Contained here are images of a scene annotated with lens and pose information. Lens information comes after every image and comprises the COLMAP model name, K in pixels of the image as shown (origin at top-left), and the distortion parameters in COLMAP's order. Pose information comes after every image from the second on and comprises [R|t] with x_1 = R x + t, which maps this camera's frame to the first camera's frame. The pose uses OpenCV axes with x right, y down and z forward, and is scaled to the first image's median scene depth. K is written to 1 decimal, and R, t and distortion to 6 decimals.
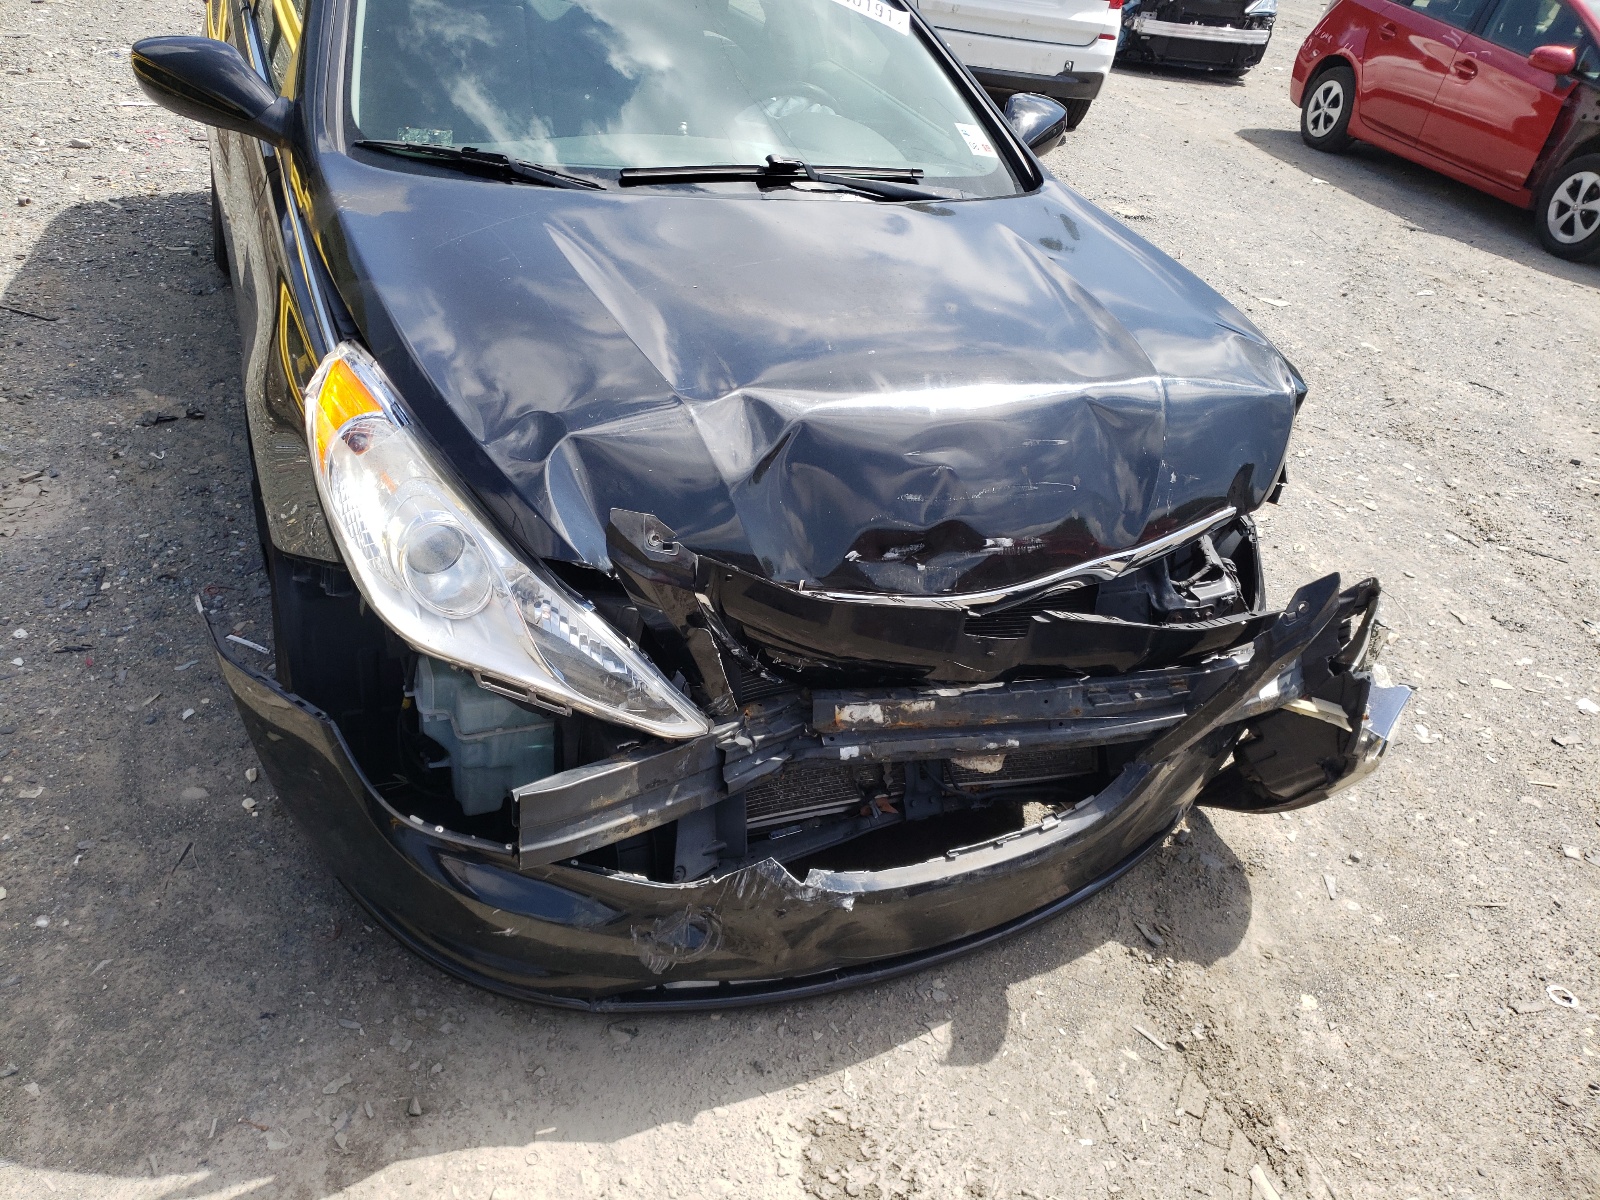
lens RADIAL K [[1237.4, 0, 833.4], [0, 1237.4, 599.0], [0, 0, 1]] dist [0.000690, 0.001560]
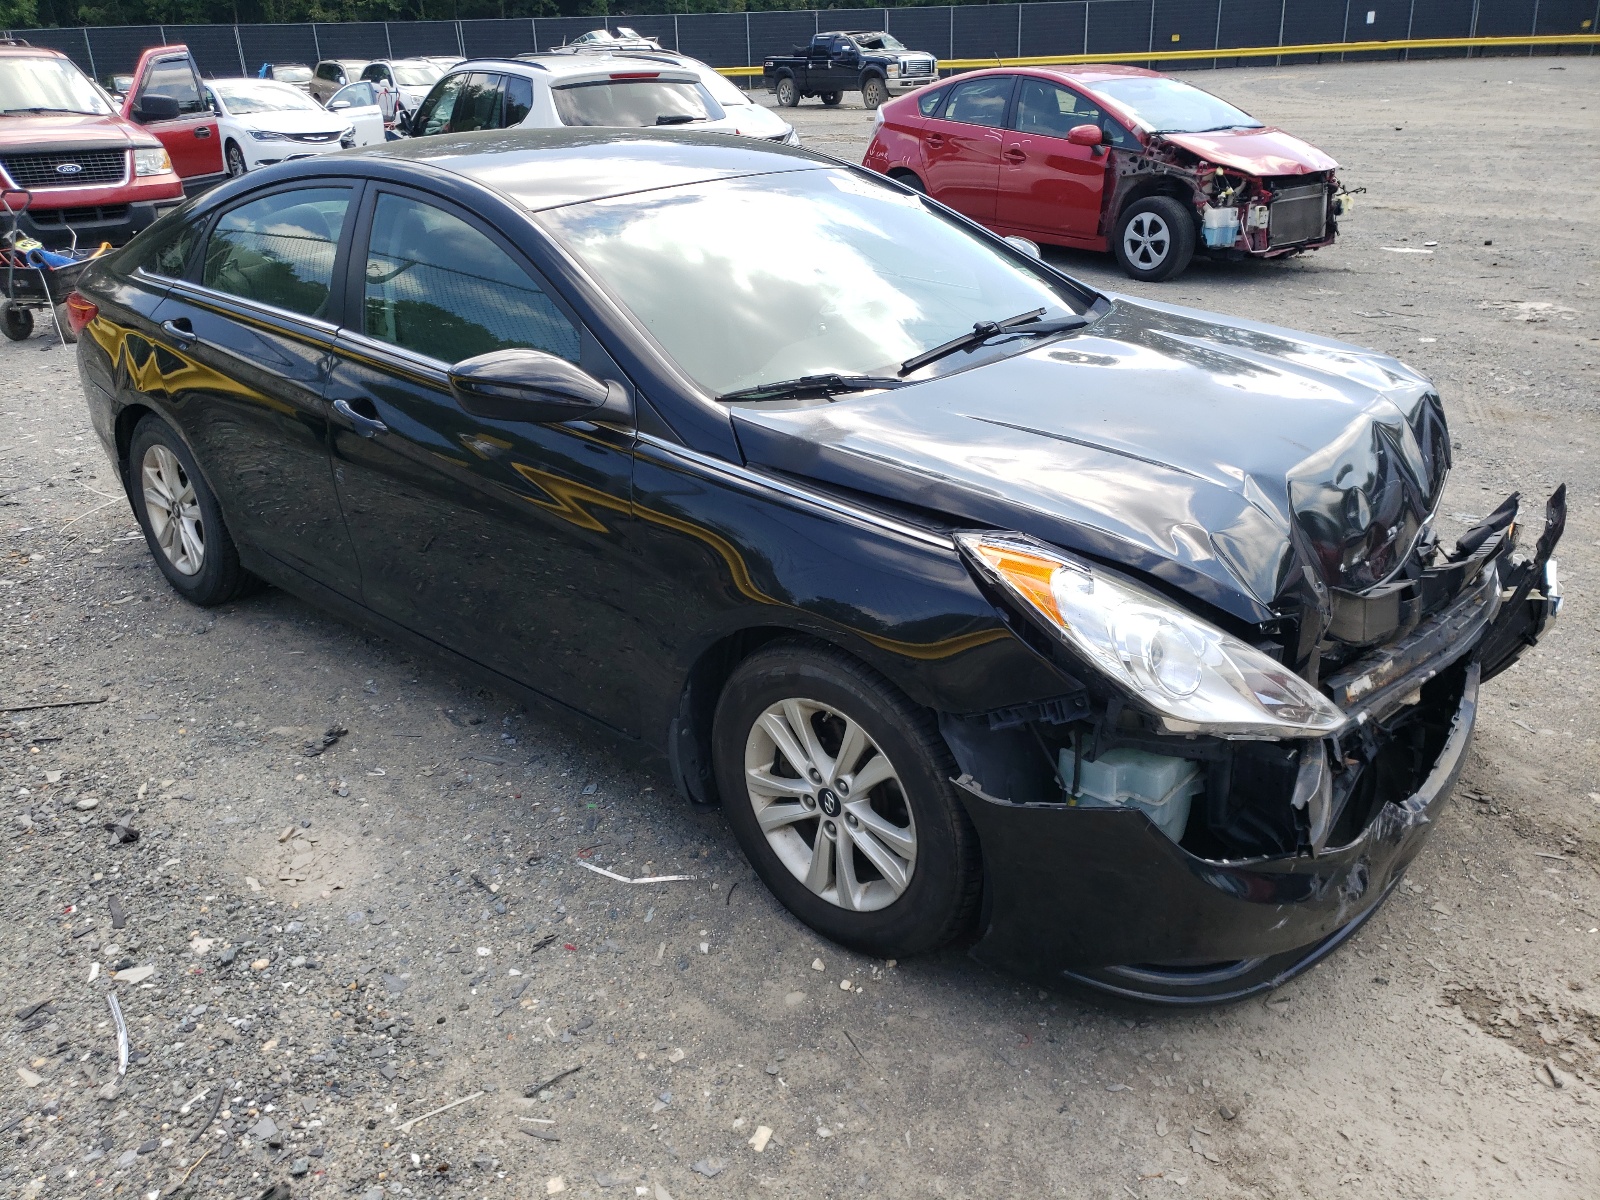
lens RADIAL K [[1237.4, 0, 833.4], [0, 1237.4, 599.0], [0, 0, 1]] dist [0.000690, 0.001560]
pose [[0.891323, -0.315084, 0.325985, -0.691465], [0.349593, 0.935475, -0.051678, -0.094349], [-0.288668, 0.160024, 0.943961, -0.072898]]
